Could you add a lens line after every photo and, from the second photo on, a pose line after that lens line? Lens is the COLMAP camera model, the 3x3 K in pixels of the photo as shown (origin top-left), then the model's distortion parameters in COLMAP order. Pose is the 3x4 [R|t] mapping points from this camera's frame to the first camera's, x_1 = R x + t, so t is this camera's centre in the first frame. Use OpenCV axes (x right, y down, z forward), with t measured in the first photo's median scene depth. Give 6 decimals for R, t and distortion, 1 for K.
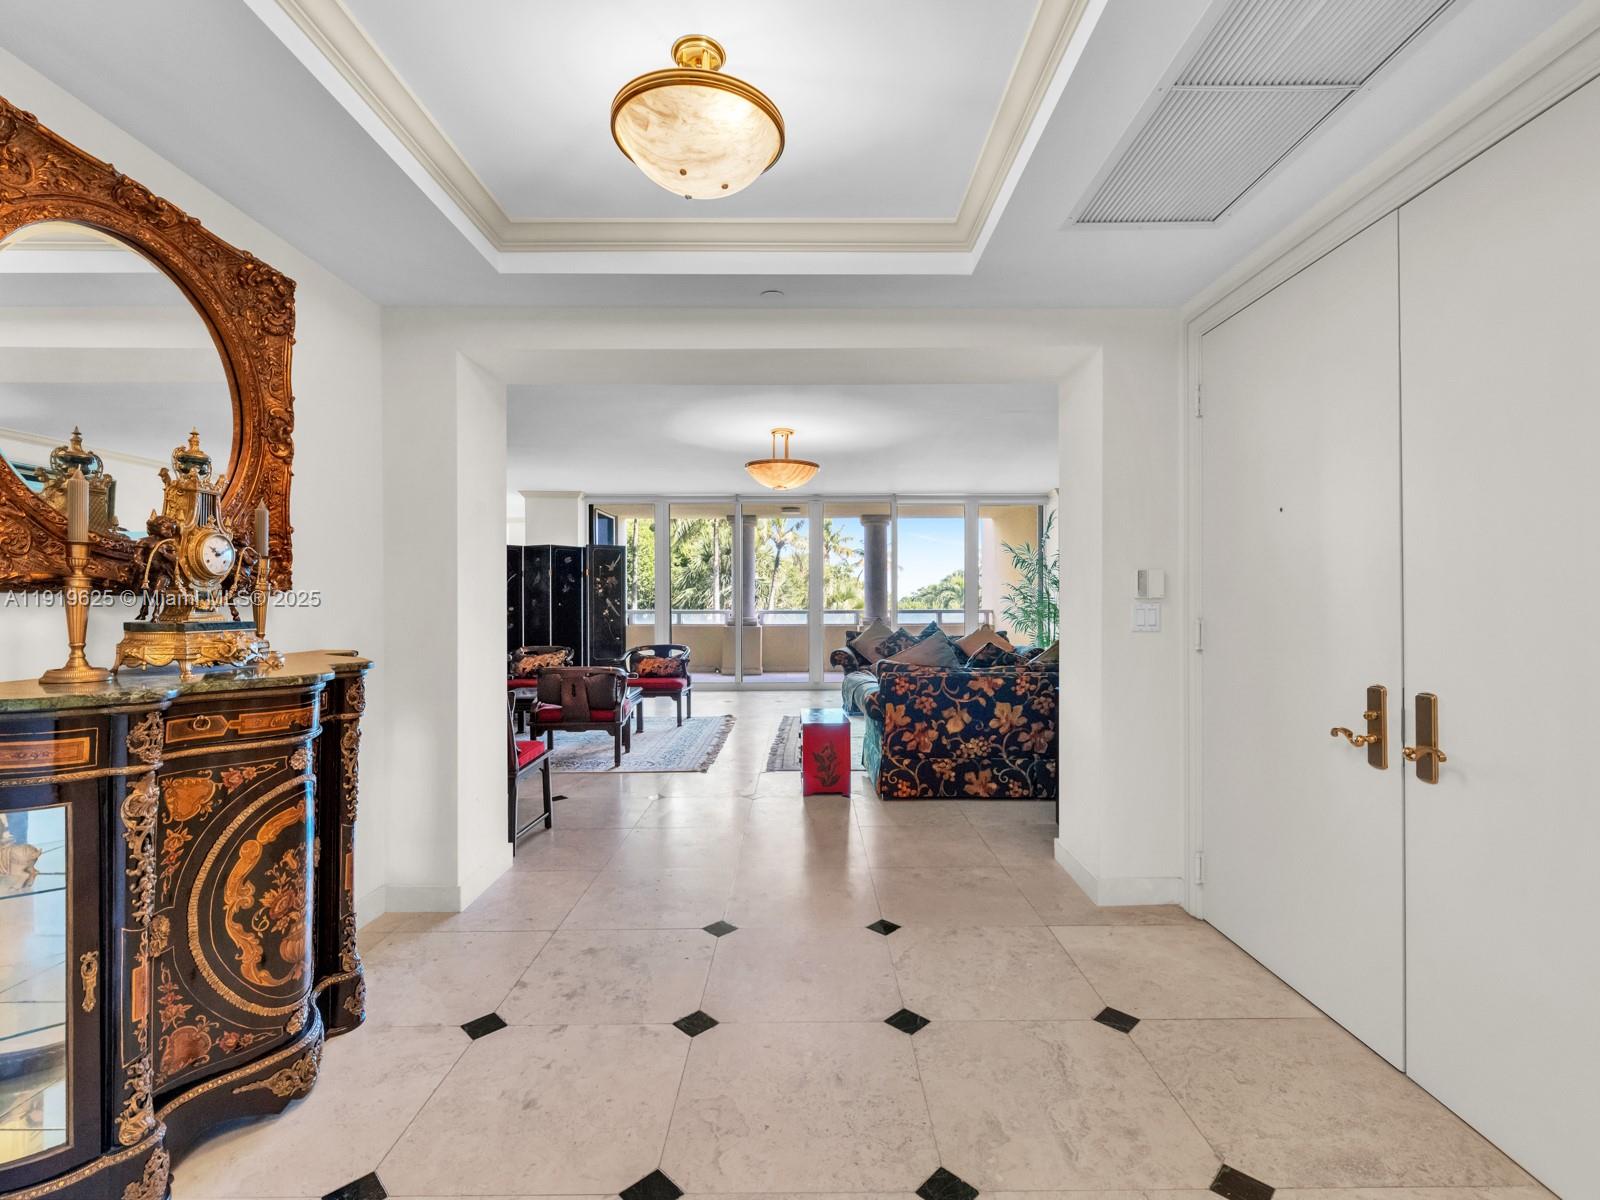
lens RADIAL K [[744.3, 0, 800.1], [0, 744.3, 599.5], [0, 0, 1]] dist [-0.001291, -0.000009]
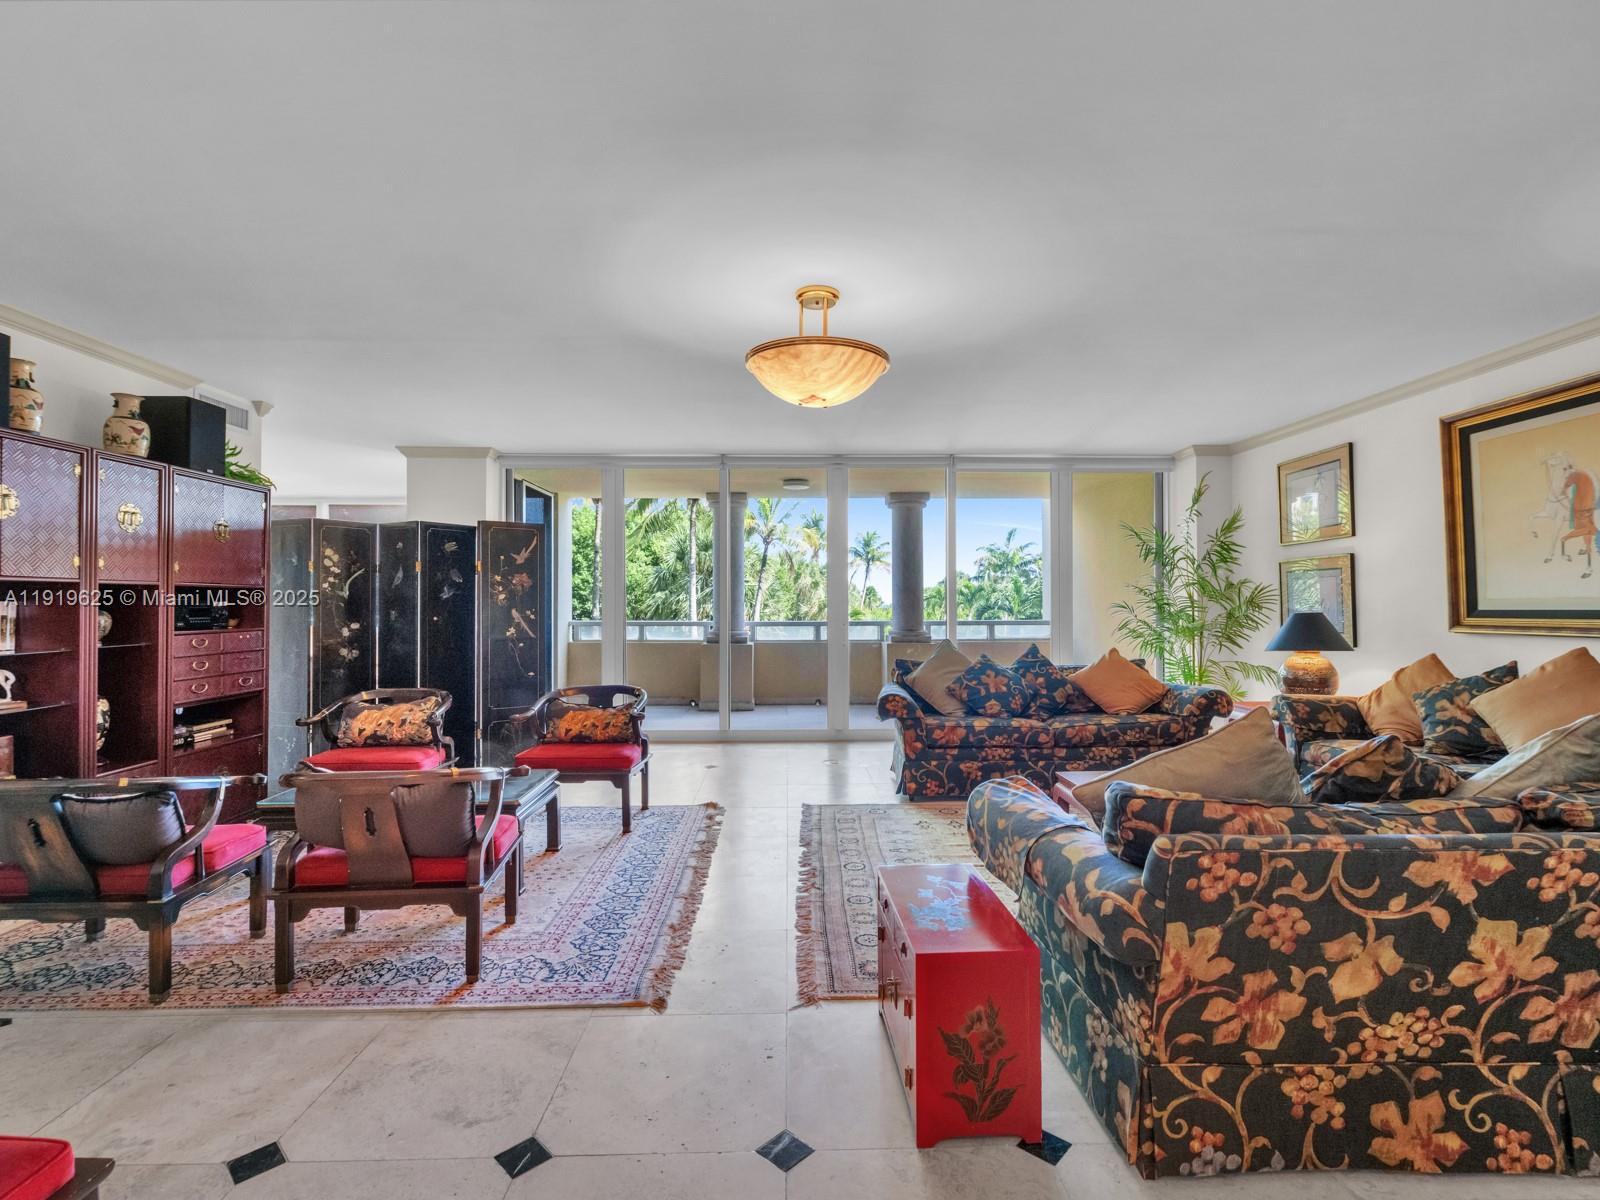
lens RADIAL K [[825.4, 0, 807.1], [0, 825.4, 599.7], [0, 0, 1]] dist [0.002697, -0.002210]
pose [[0.999688, 0.000576, 0.024980, -0.039941], [-0.000454, 0.999988, -0.004872, -0.007206], [-0.024982, 0.004859, 0.999676, 0.375386]]
